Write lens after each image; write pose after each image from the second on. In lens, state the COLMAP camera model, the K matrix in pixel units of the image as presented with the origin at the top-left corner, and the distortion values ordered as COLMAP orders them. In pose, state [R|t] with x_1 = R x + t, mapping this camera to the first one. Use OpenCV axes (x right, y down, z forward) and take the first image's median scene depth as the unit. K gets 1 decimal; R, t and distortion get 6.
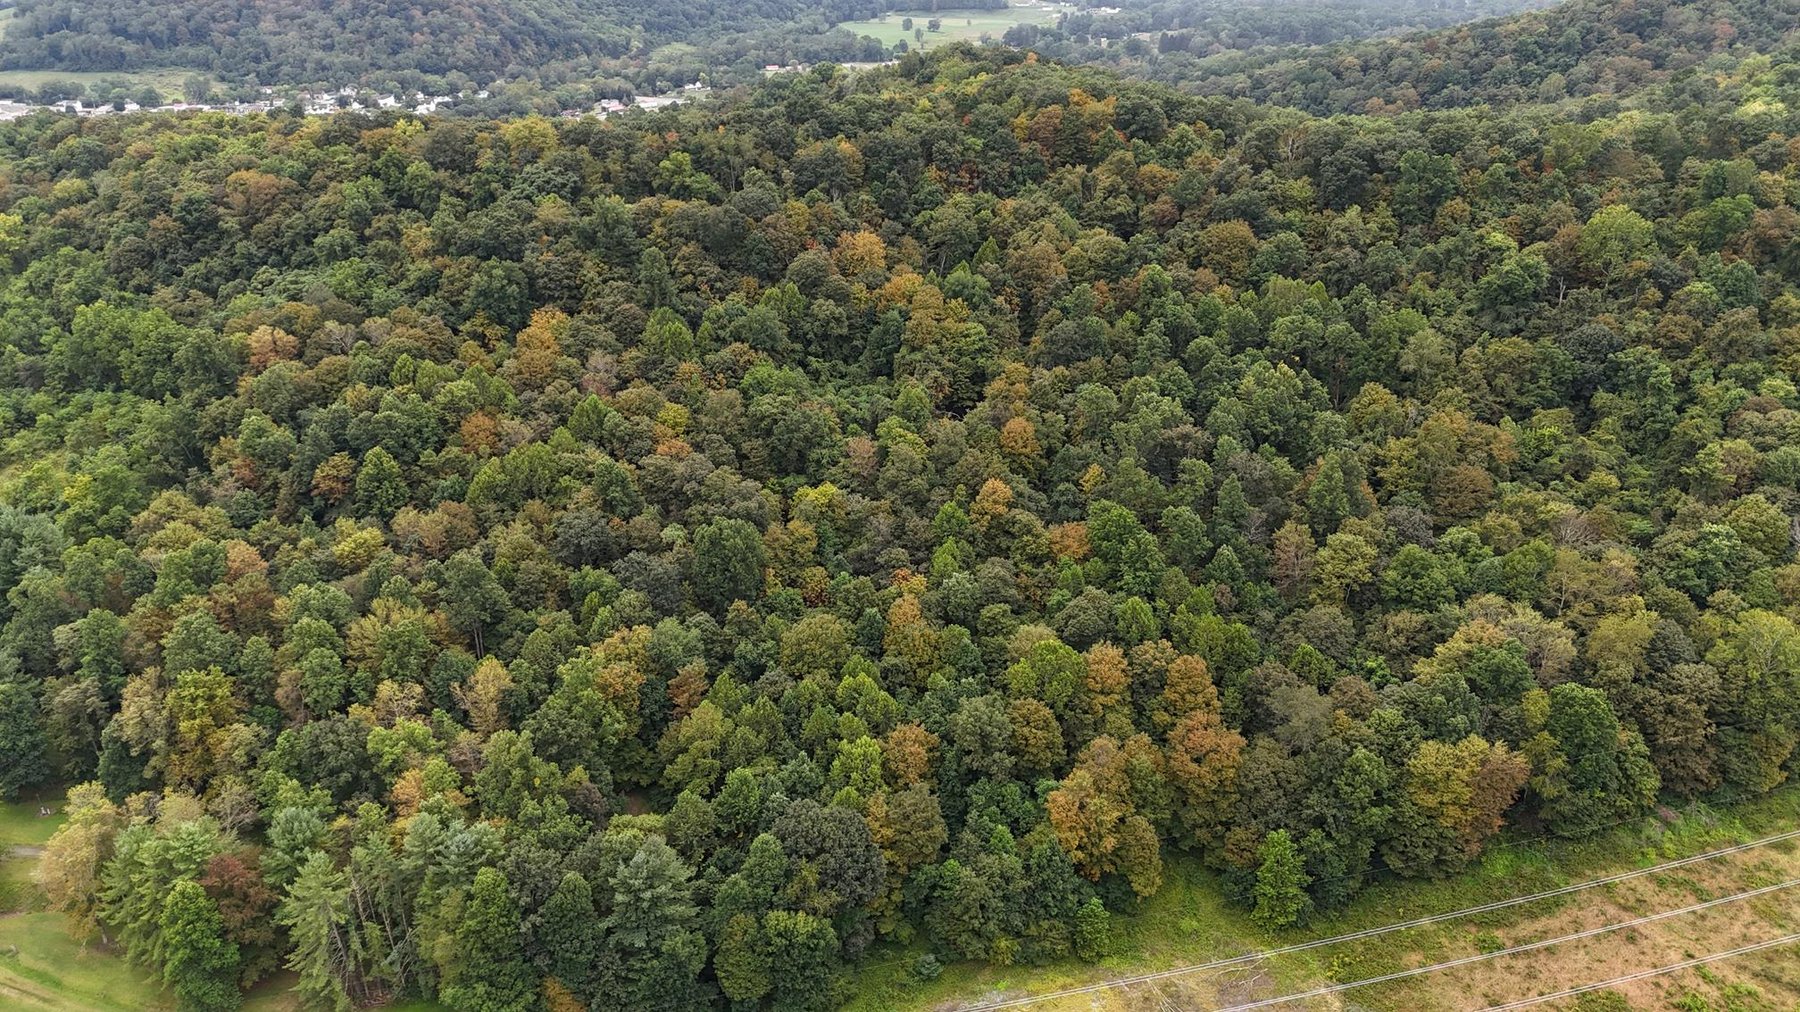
lens RADIAL K [[1317.6, 0, 900.0], [0, 1317.6, 506.0], [0, 0, 1]] dist [0.084516, -0.078432]
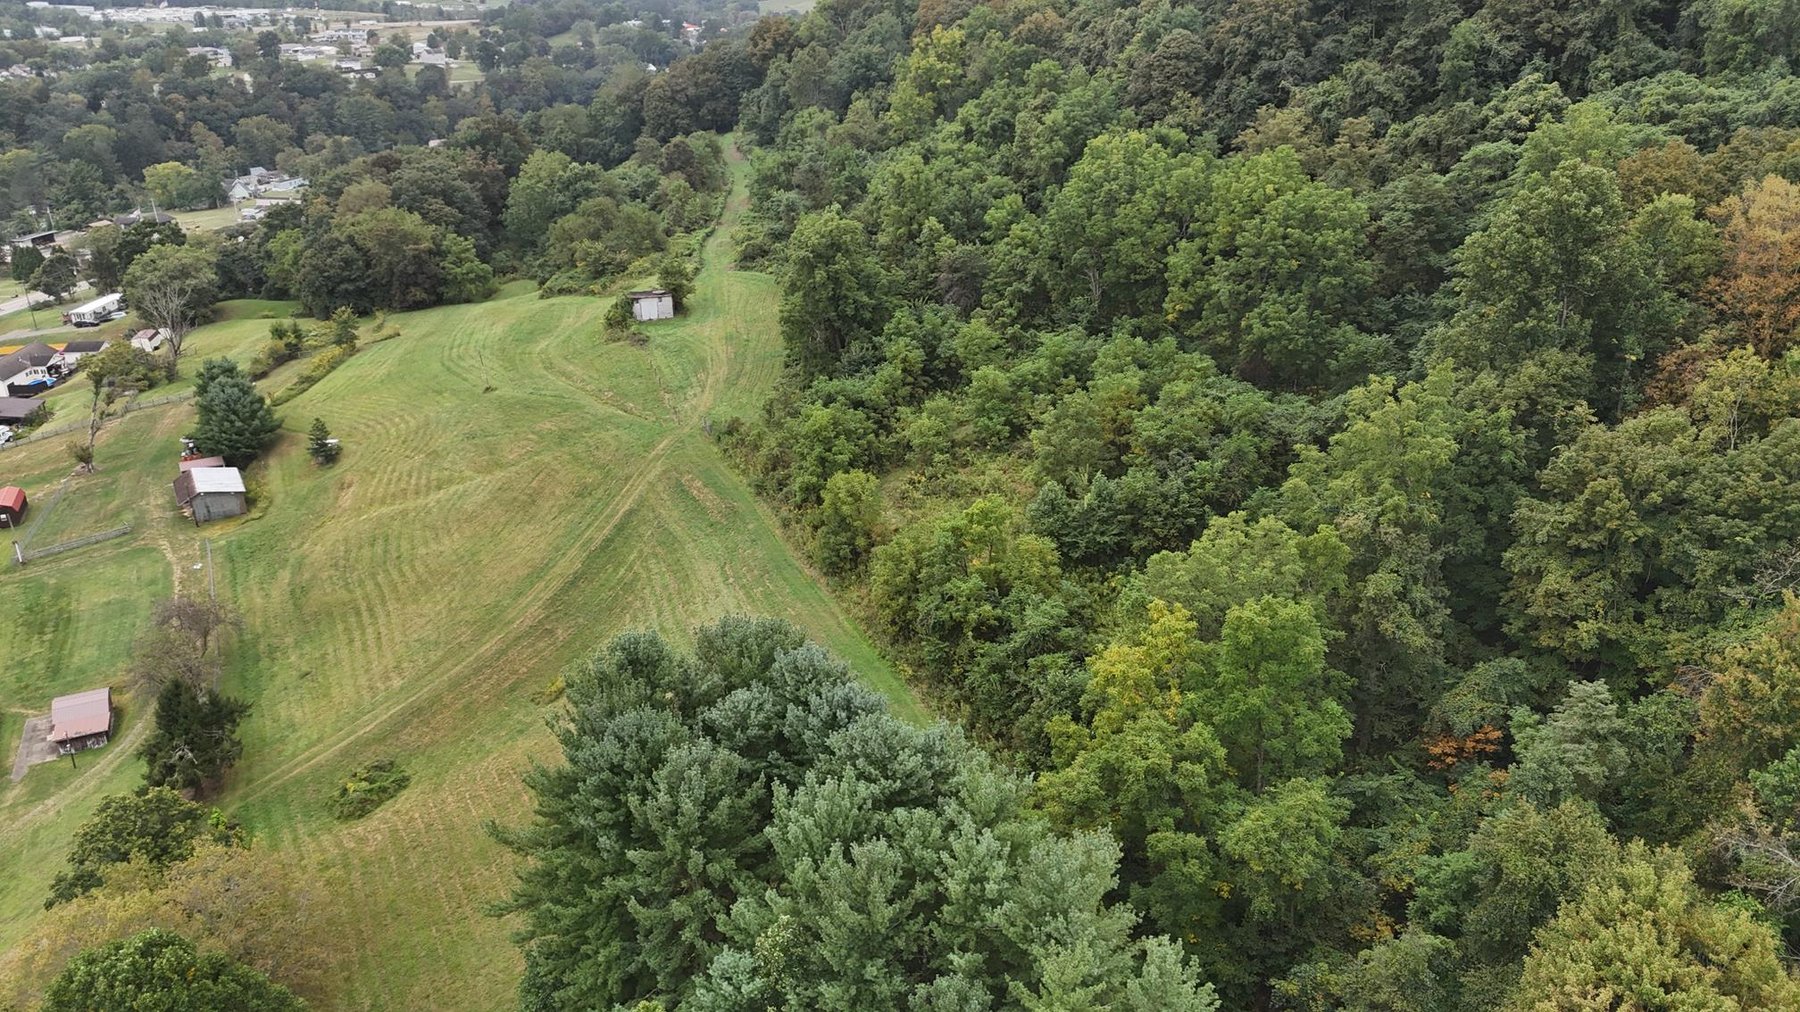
lens RADIAL K [[1317.6, 0, 900.0], [0, 1317.6, 506.0], [0, 0, 1]] dist [0.084516, -0.078432]
pose [[0.851157, 0.208139, -0.481882, -0.467179], [-0.213199, 0.975973, 0.044975, -0.039231], [0.479665, 0.064456, 0.875081, 0.647138]]
